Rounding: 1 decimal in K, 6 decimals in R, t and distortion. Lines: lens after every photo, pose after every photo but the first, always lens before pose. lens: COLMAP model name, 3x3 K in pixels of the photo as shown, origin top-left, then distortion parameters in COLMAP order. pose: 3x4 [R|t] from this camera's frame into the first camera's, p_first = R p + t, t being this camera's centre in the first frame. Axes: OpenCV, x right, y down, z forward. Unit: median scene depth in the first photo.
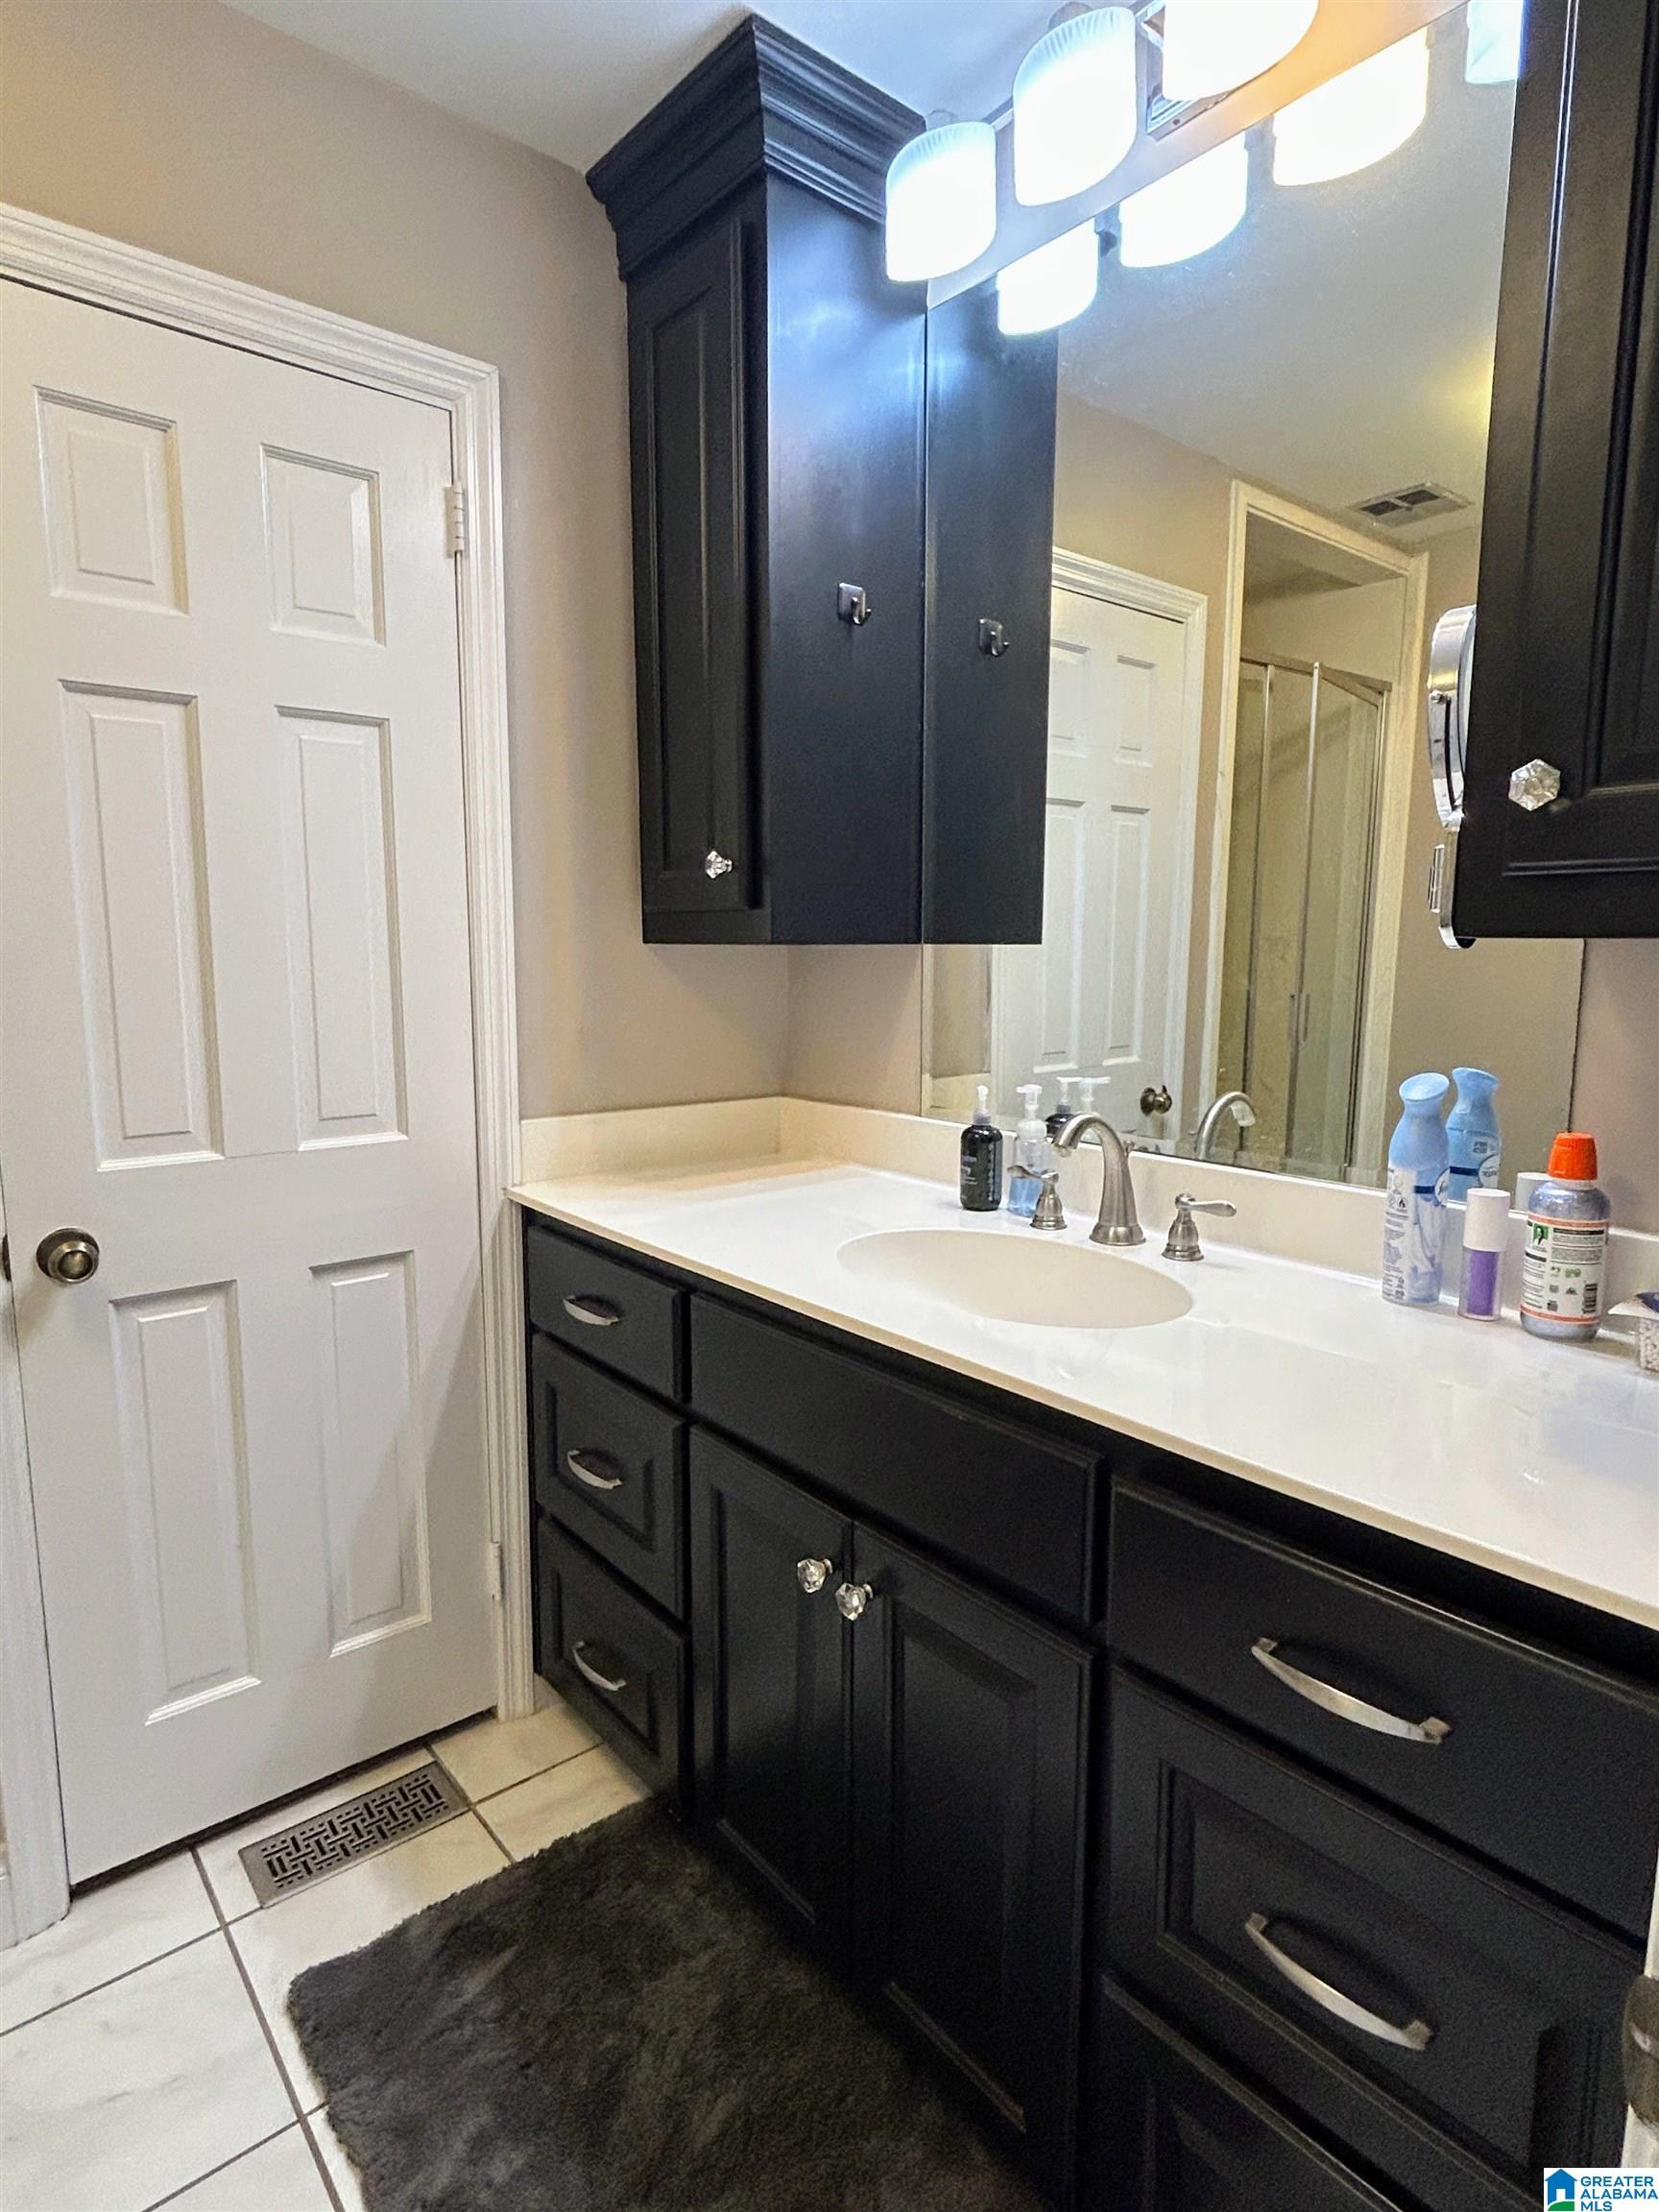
lens RADIAL K [[1188.6, 0, 840.9], [0, 1188.6, 1108.0], [0, 0, 1]] dist [-0.001849, 0.000196]
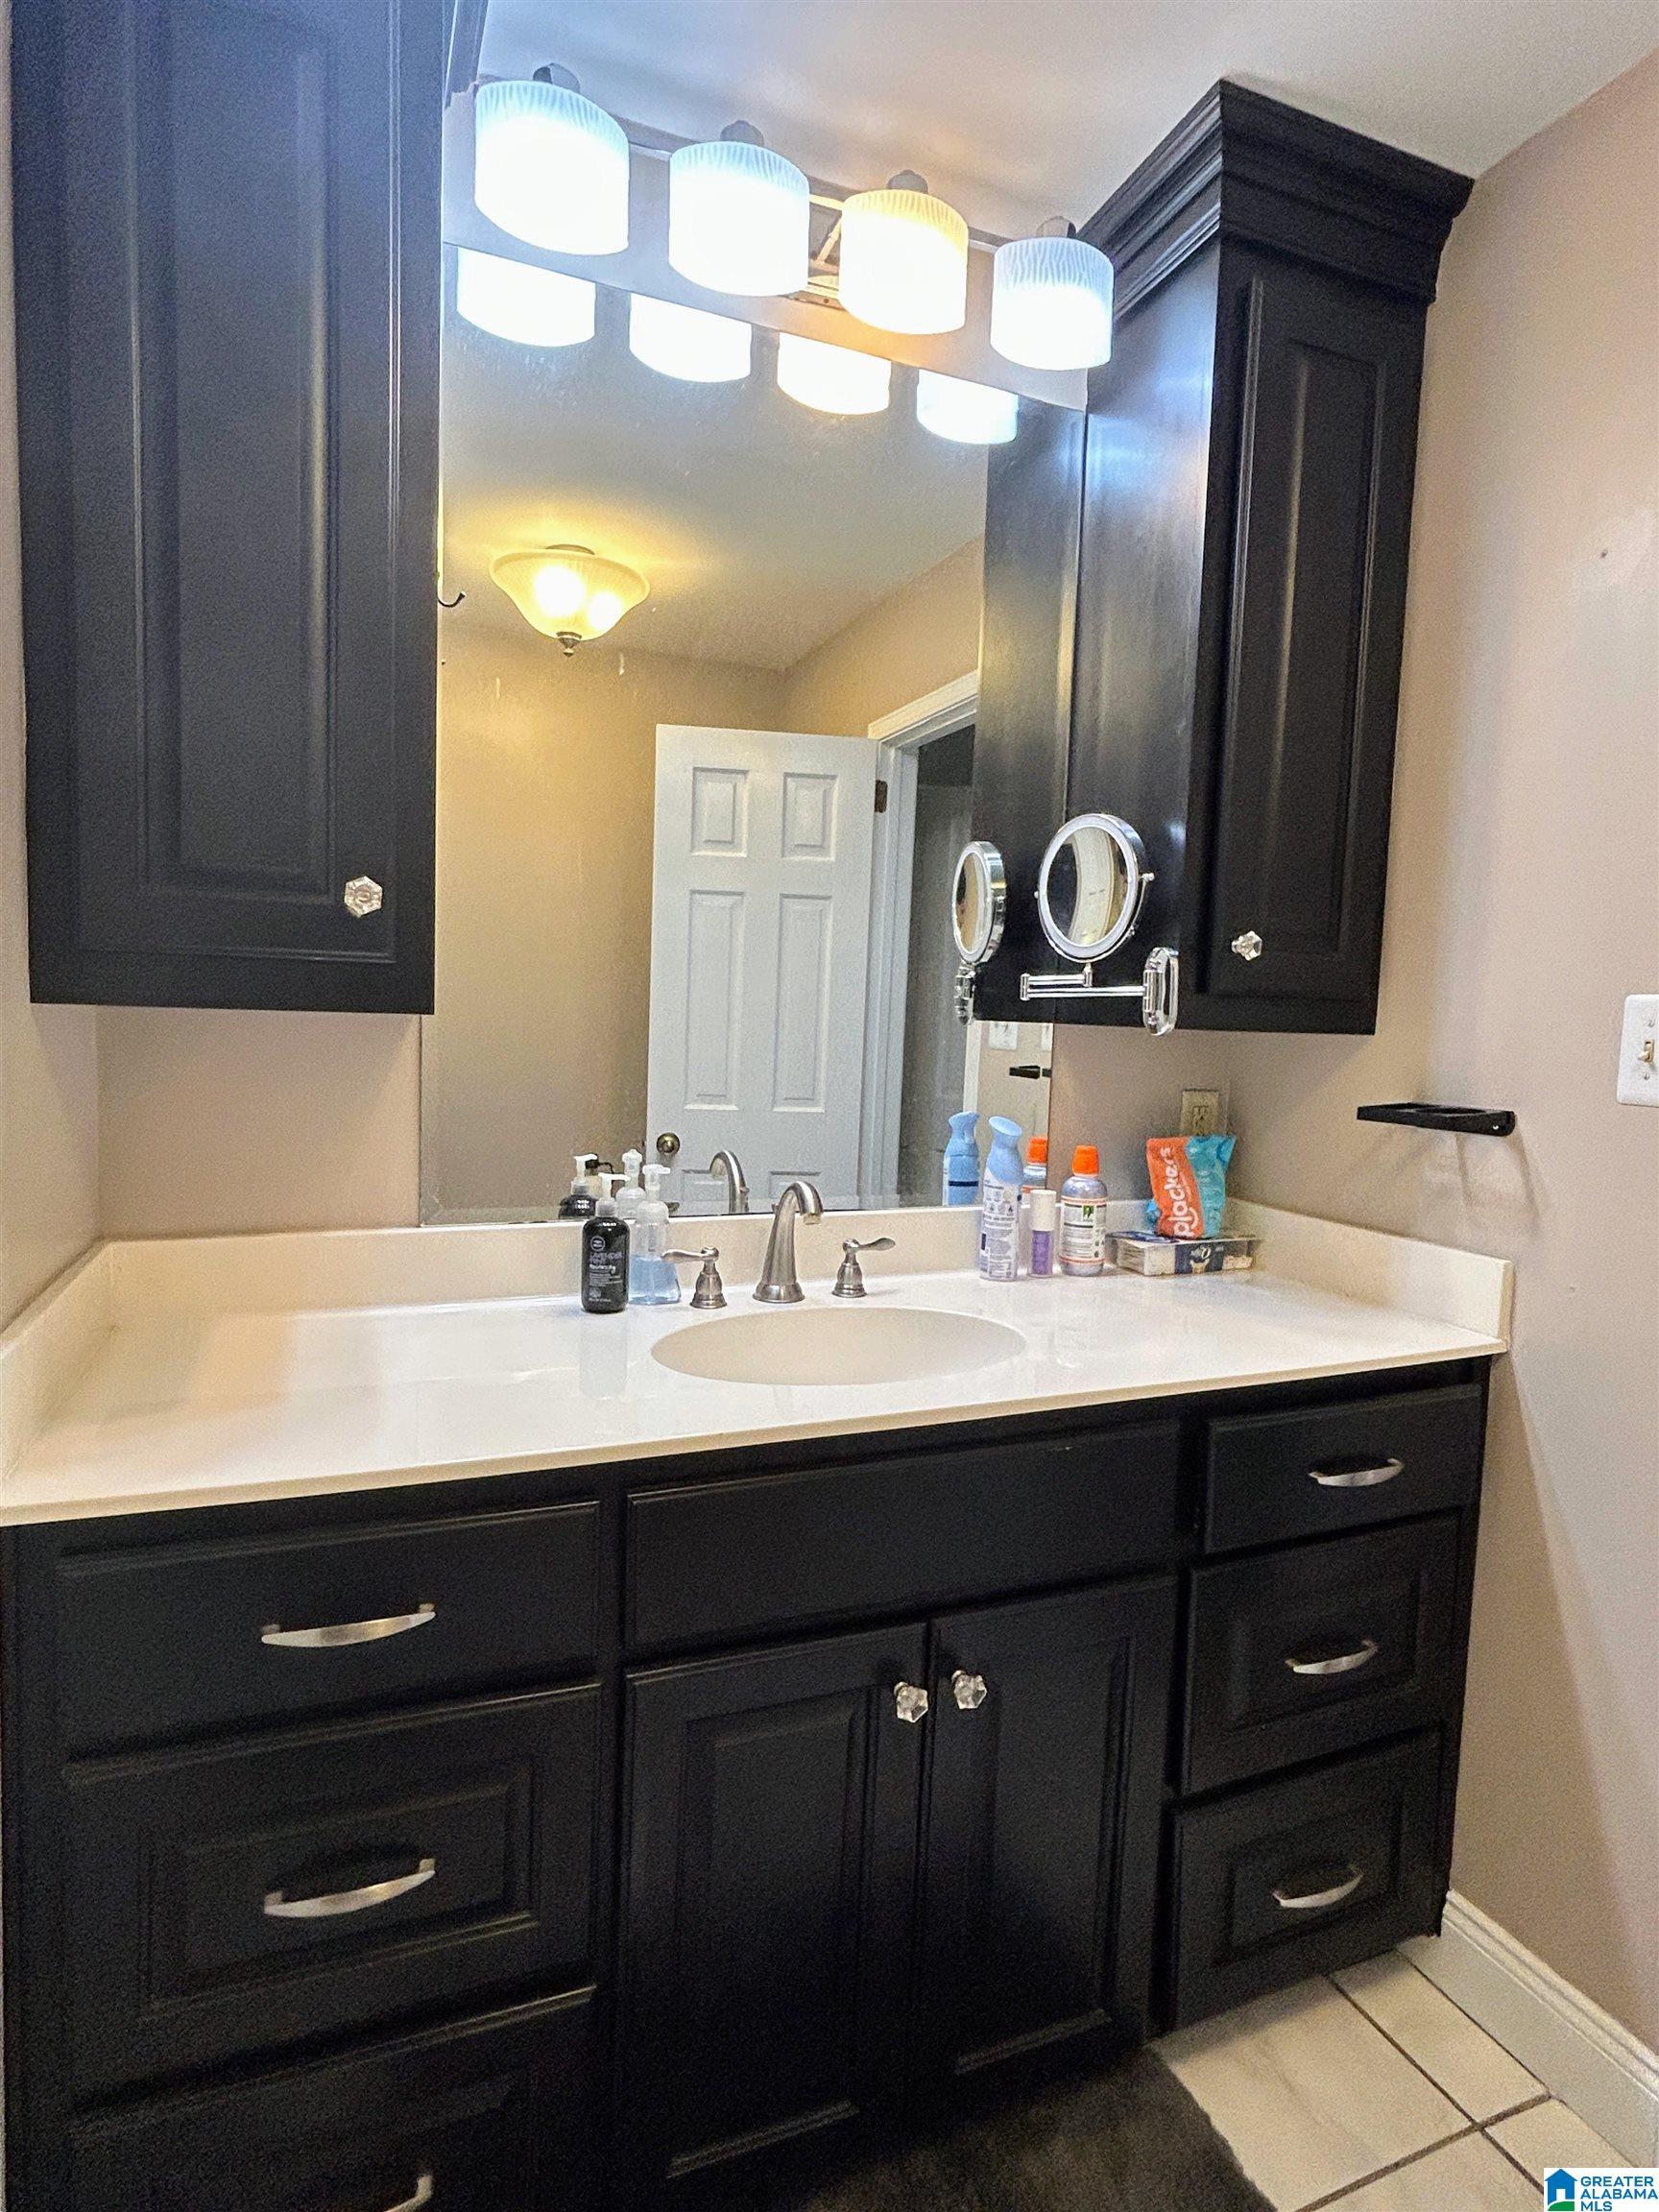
lens RADIAL K [[1174.9, 0, 829.0], [0, 1174.9, 1117.1], [0, 0, 1]] dist [-0.005128, -0.000863]
pose [[0.314871, -0.086210, 0.945211, -0.775936], [0.097914, 0.993504, 0.057998, -0.112387], [-0.944070, 0.074287, 0.321267, 0.641885]]
